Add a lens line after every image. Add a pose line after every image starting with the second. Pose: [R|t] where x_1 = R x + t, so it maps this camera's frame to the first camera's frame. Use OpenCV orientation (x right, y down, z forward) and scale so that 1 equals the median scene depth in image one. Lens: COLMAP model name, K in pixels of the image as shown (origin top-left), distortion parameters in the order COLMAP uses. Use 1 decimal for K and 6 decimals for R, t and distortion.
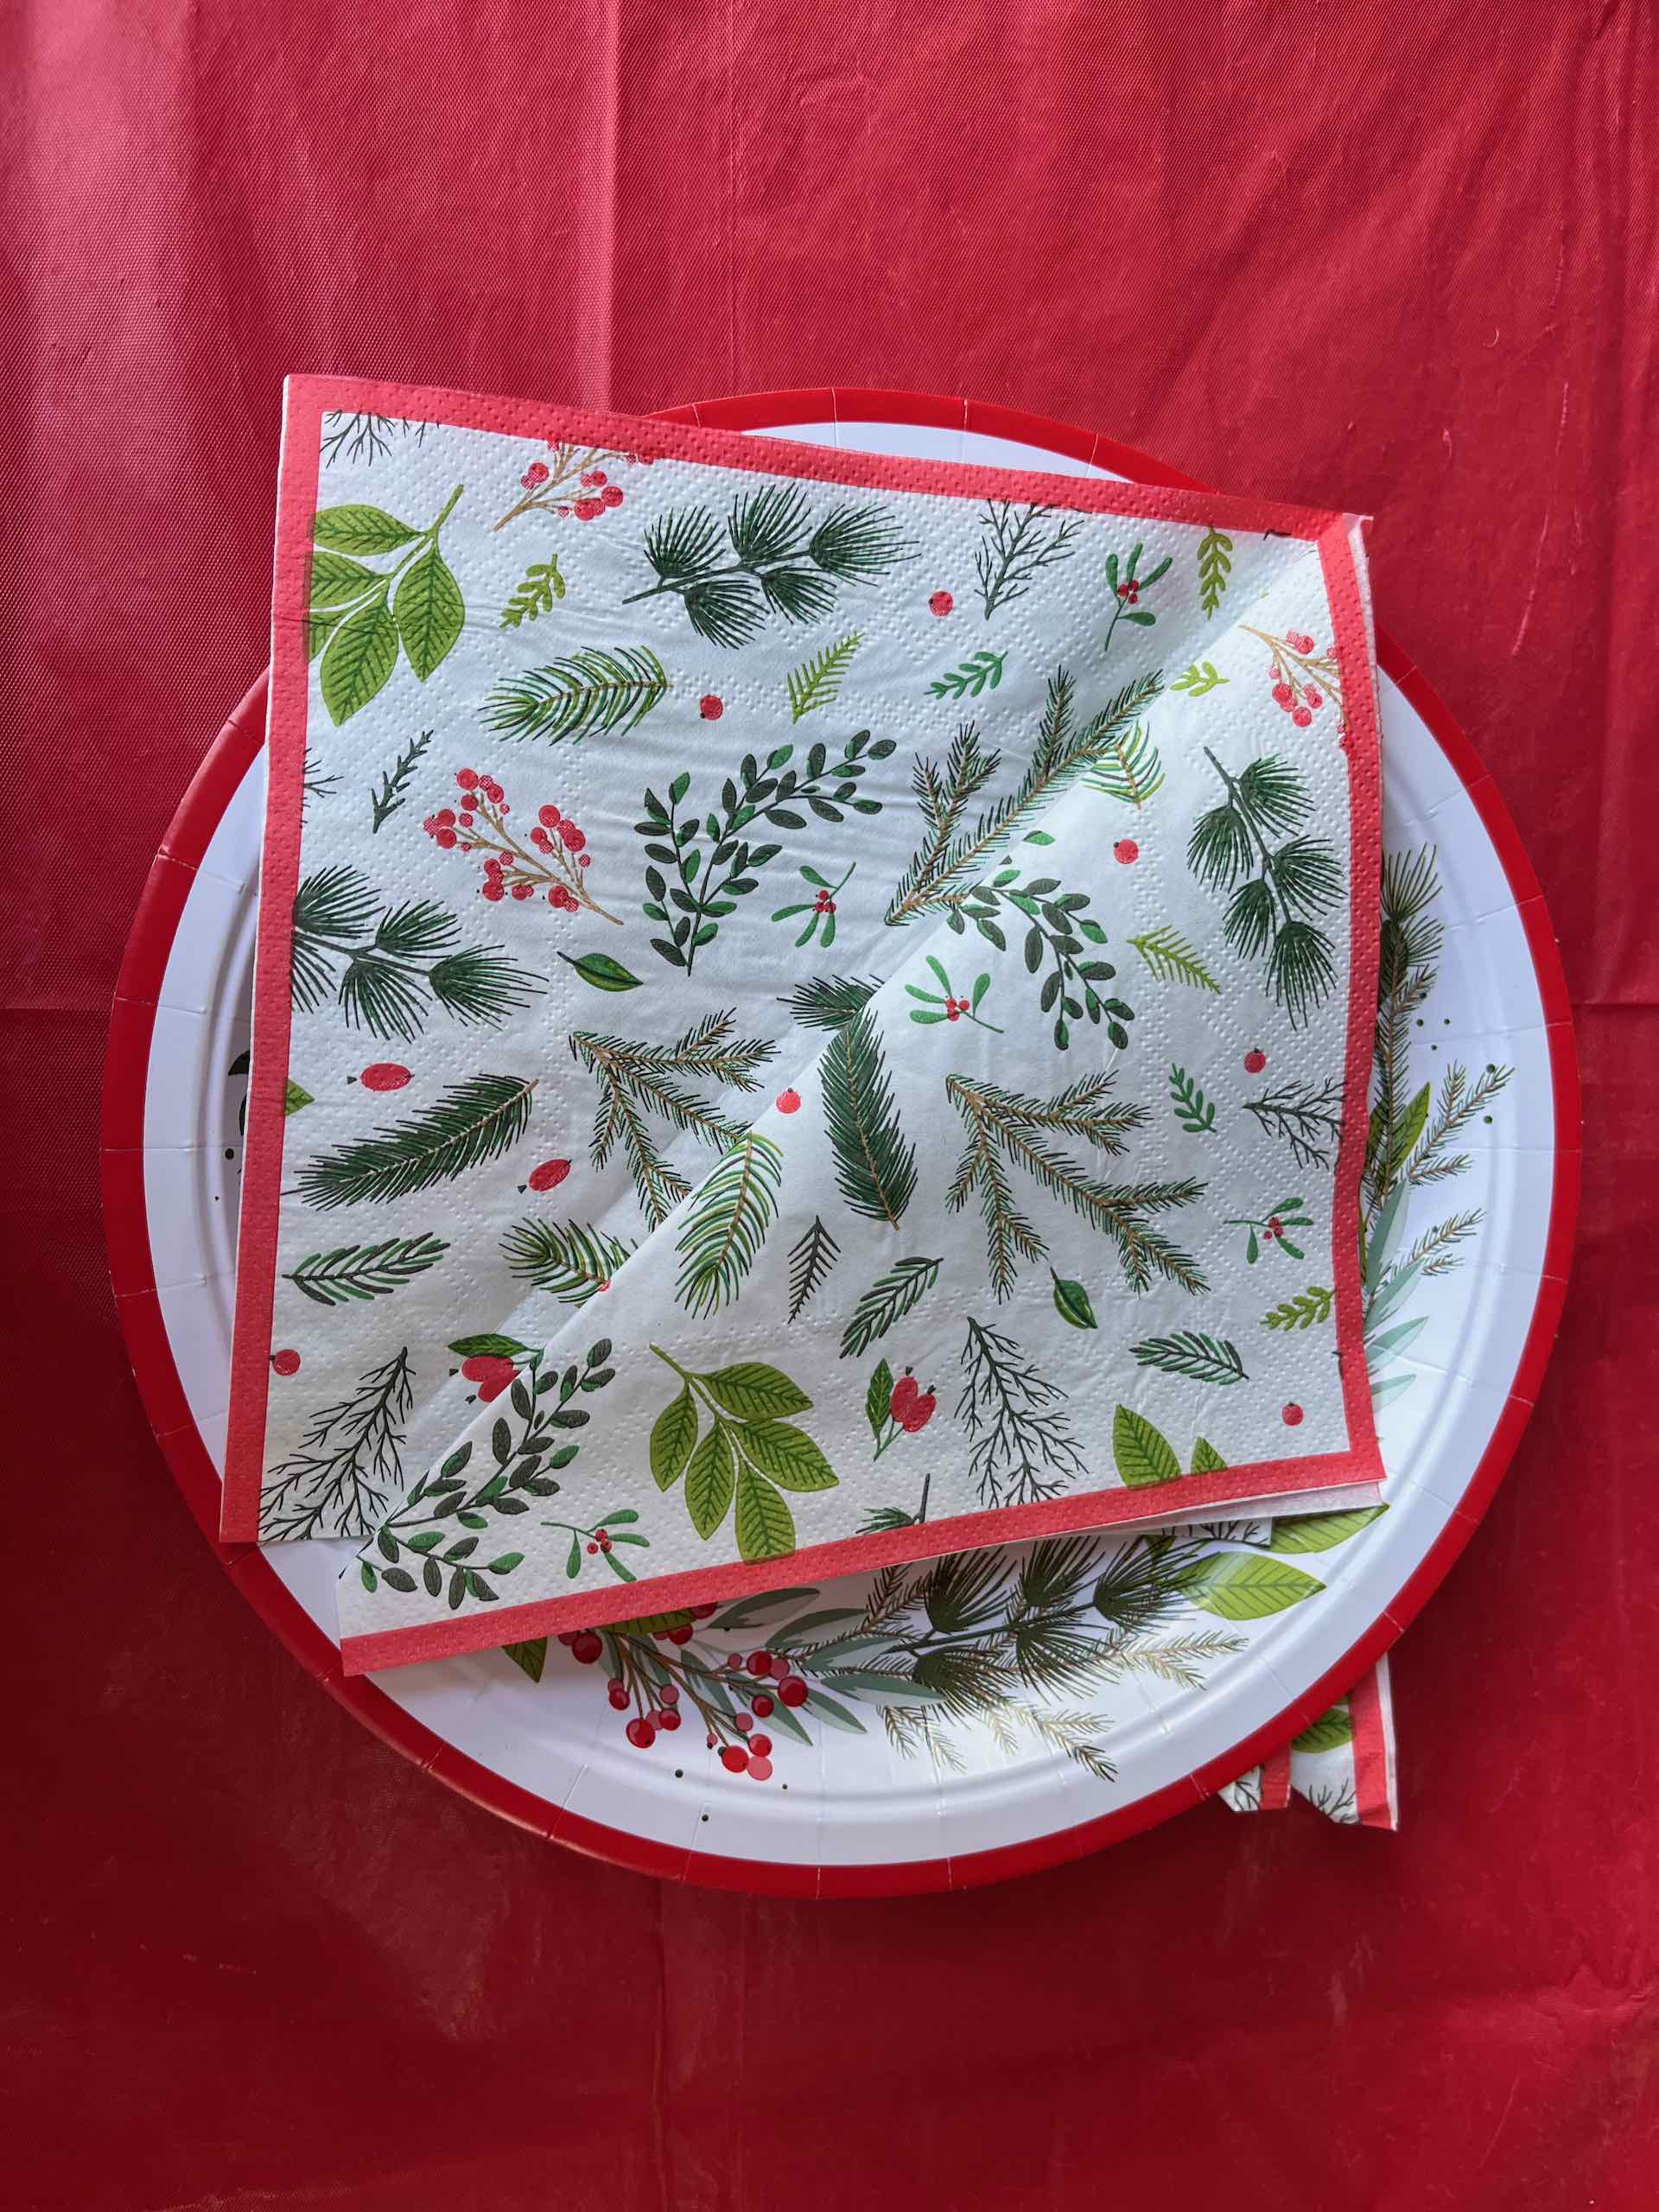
lens RADIAL K [[1667.7, 0, 826.4], [0, 1667.7, 1111.8], [0, 0, 1]] dist [0.047471, -0.069478]
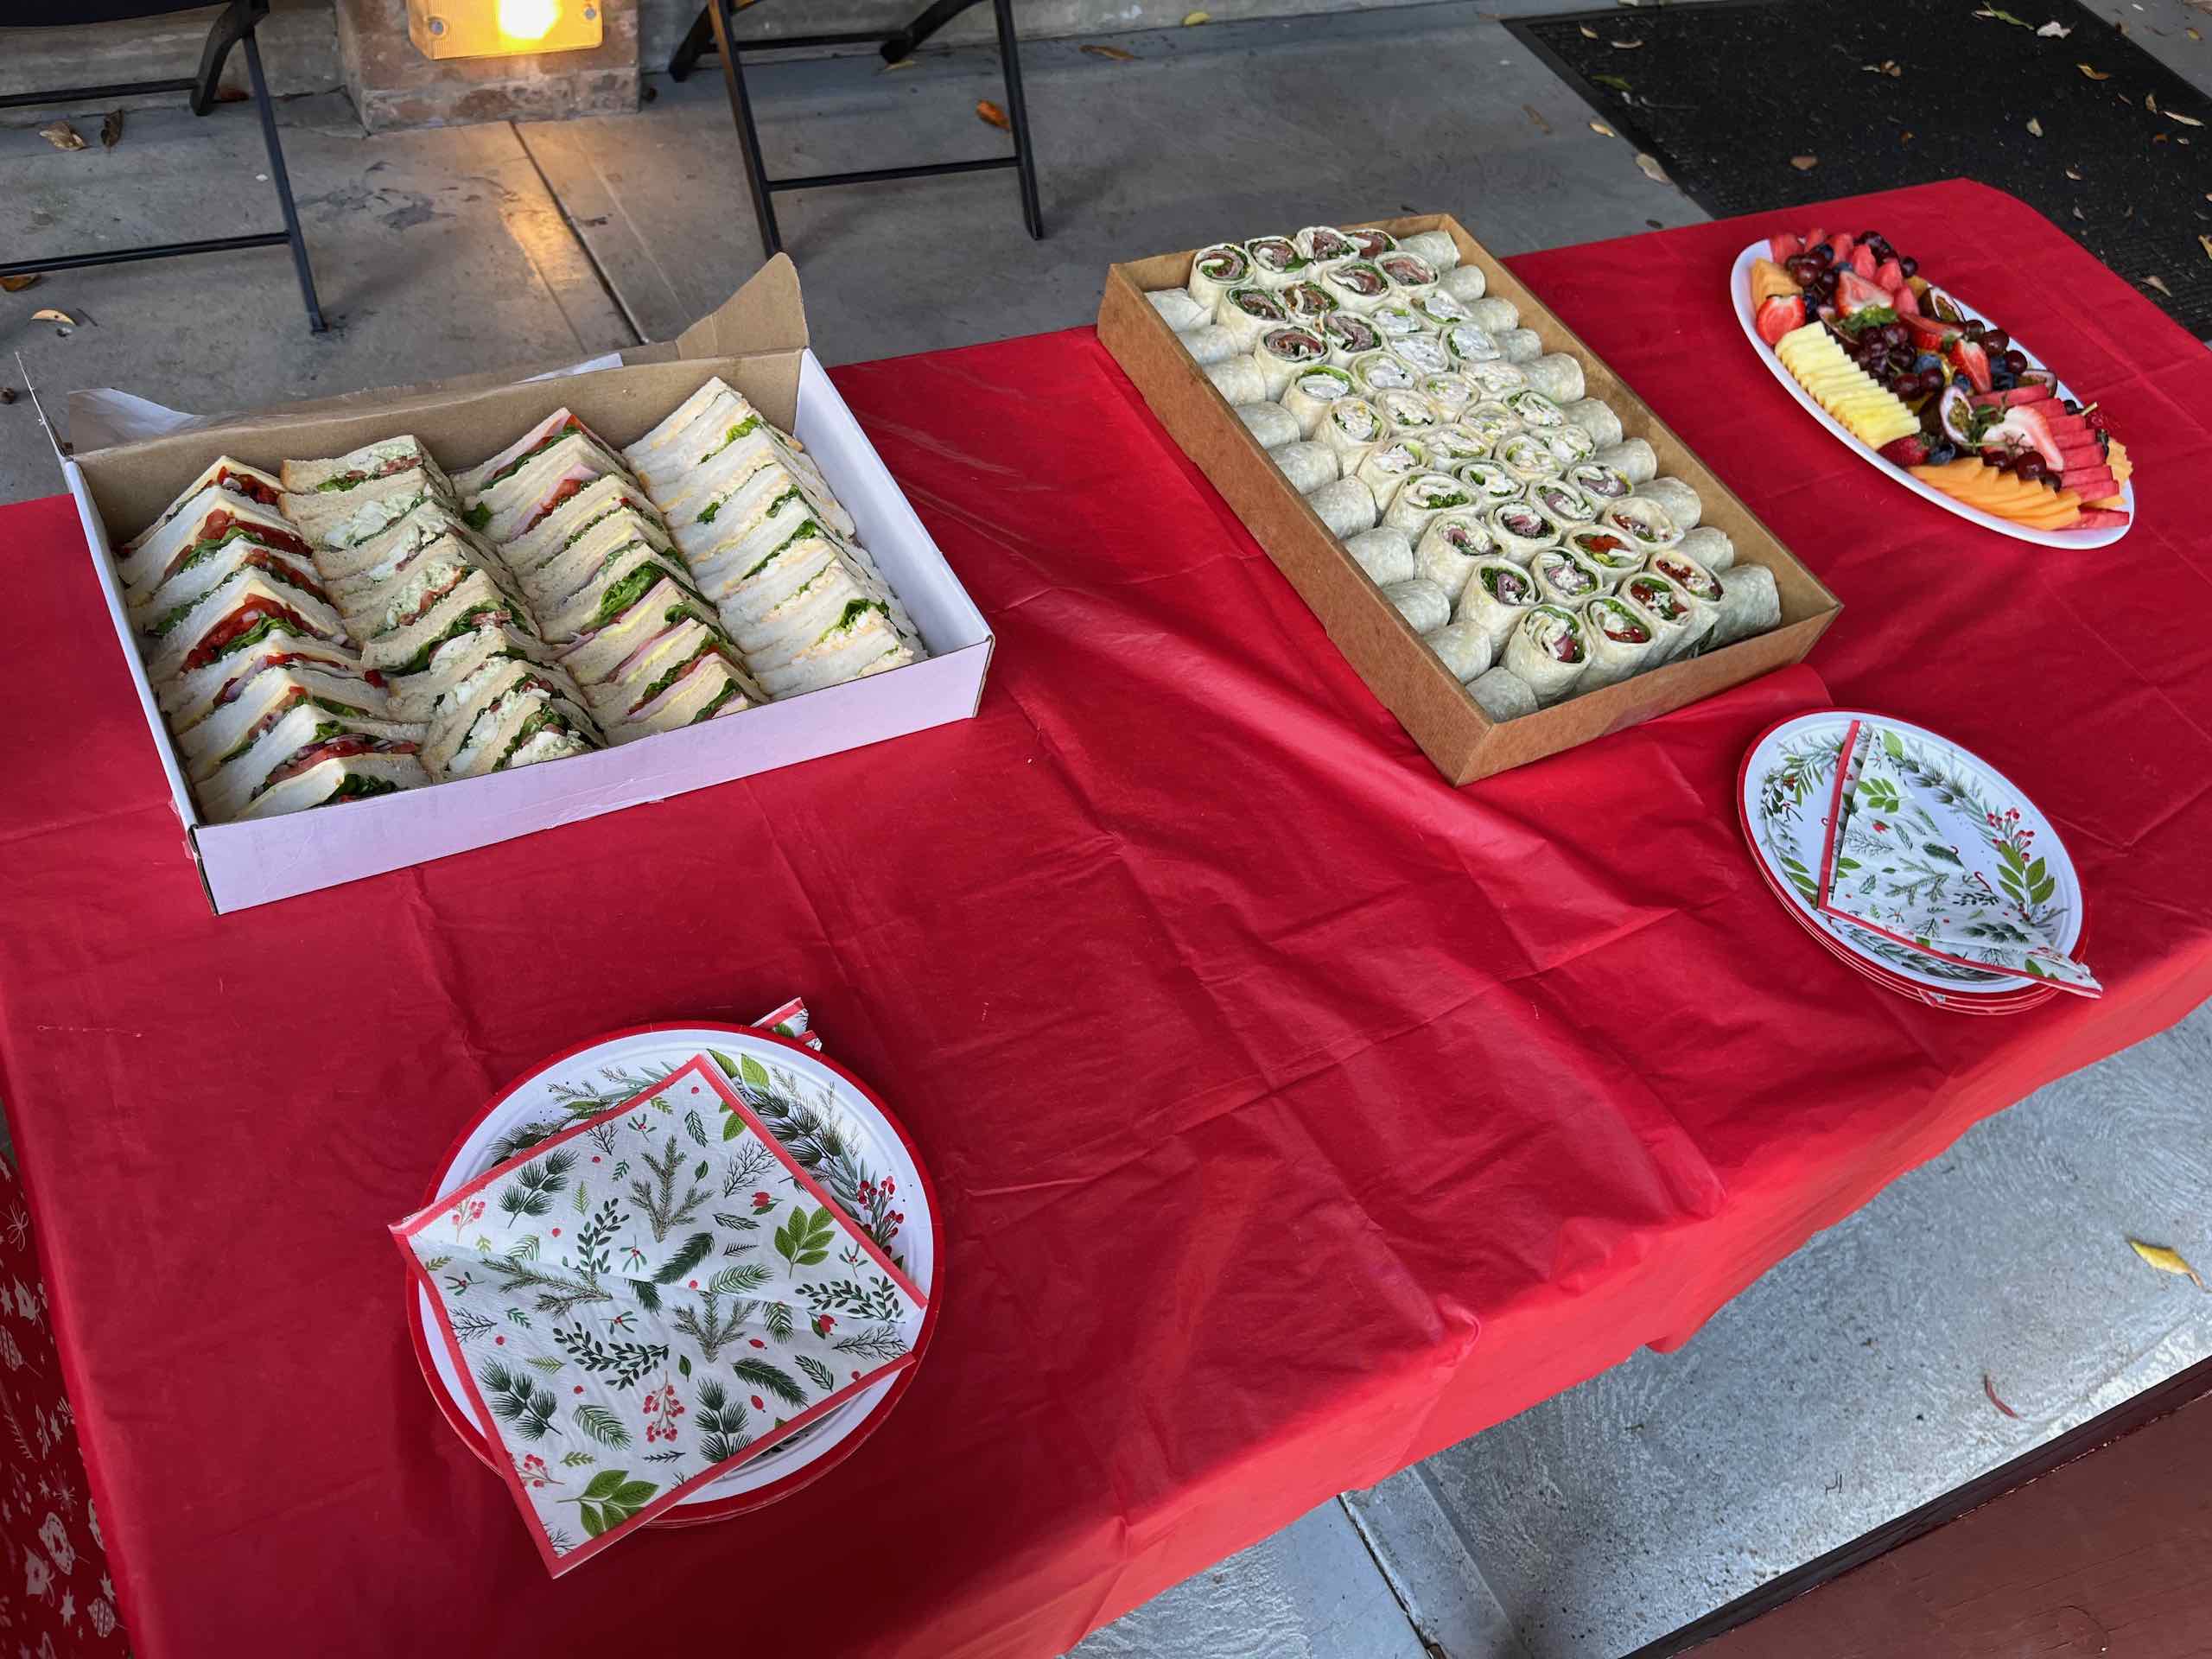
lens RADIAL K [[1667.7, 0, 1106.0], [0, 1667.7, 824.9], [0, 0, 1]] dist [0.047471, -0.069478]
pose [[-0.560097, -0.800591, 0.212945, -0.400826], [0.761834, -0.396794, 0.512019, -0.627839], [-0.325423, 0.449010, 0.832160, -2.007028]]
